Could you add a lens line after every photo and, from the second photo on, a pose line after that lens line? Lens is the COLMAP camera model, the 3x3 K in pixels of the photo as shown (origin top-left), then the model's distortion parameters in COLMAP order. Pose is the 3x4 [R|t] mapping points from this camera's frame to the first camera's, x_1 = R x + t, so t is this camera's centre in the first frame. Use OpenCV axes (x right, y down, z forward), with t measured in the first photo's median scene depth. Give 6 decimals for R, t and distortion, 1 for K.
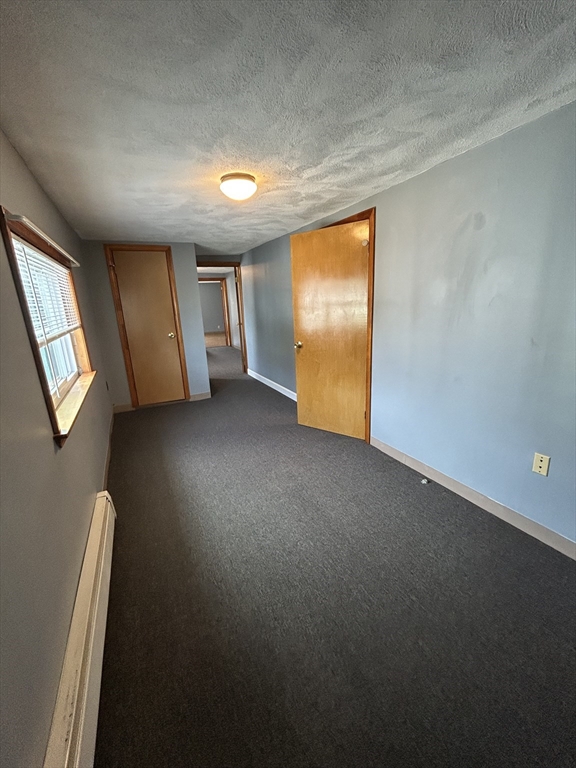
lens RADIAL K [[310.1, 0, 288.0], [0, 310.1, 384.0], [0, 0, 1]] dist [0.000893, 0.000362]
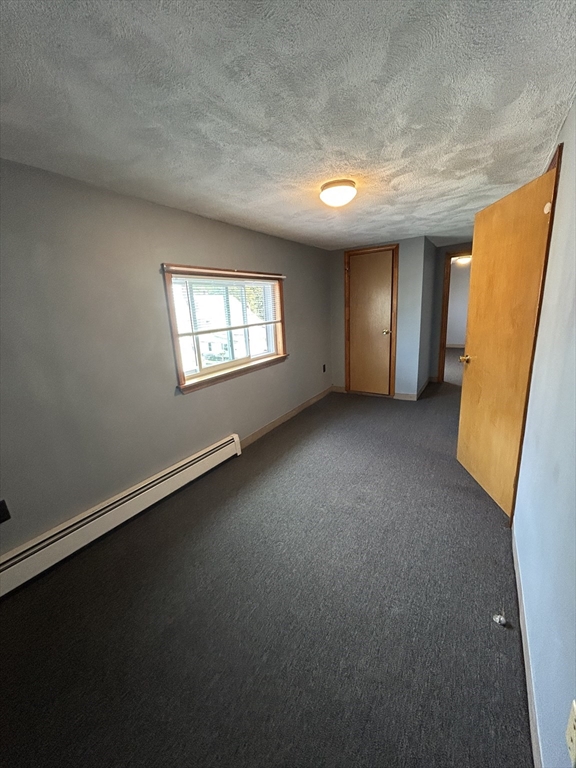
lens RADIAL K [[310.1, 0, 288.0], [0, 310.1, 384.0], [0, 0, 1]] dist [0.000893, 0.000362]
pose [[0.529101, 0.218642, -0.819907, 0.468215], [-0.188627, 0.972365, 0.137573, -0.093645], [0.827328, 0.081867, 0.555721, 0.234552]]
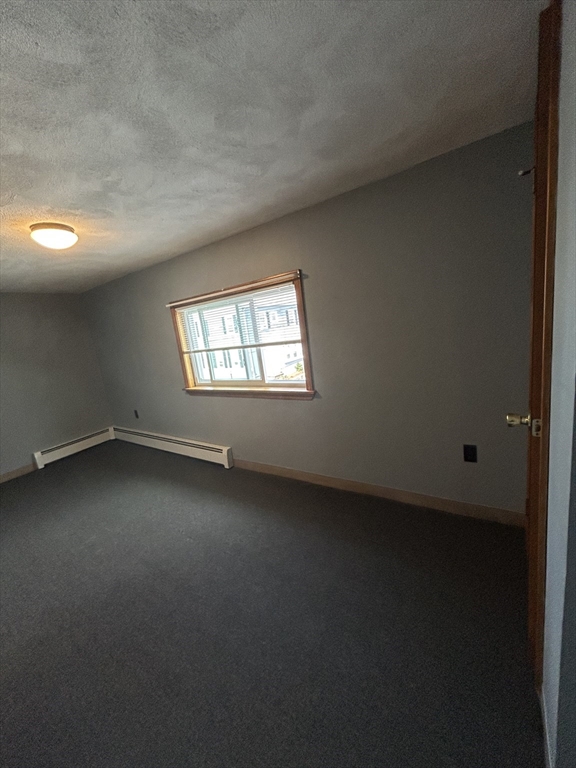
lens RADIAL K [[310.1, 0, 288.0], [0, 310.1, 384.0], [0, 0, 1]] dist [0.000893, 0.000362]
pose [[-0.862739, 0.248717, -0.440251, -0.162878], [0.039571, 0.901204, 0.431584, -0.401515], [0.504099, 0.354923, -0.787346, 1.491135]]
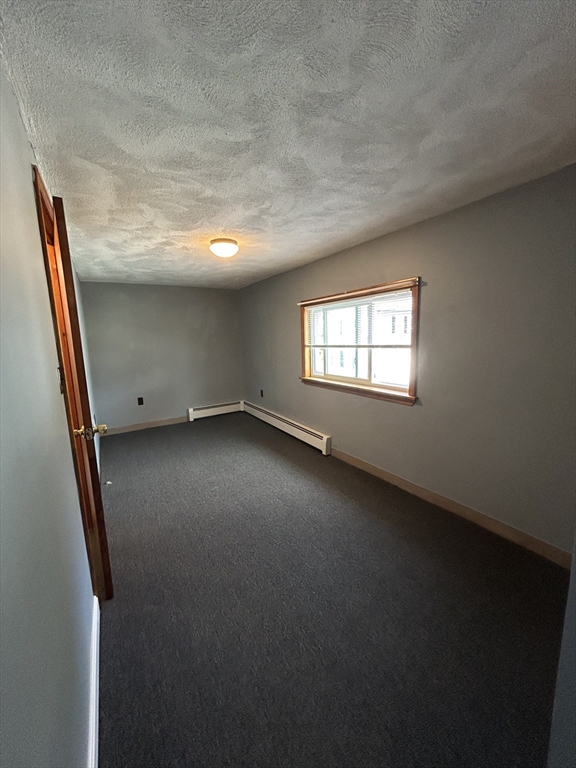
lens RADIAL K [[310.1, 0, 288.0], [0, 310.1, 384.0], [0, 0, 1]] dist [0.000893, 0.000362]
pose [[-0.993993, 0.088609, -0.064242, -0.190742], [0.054782, 0.910951, 0.408862, -0.416168], [0.094751, 0.402886, -0.910332, 1.589663]]
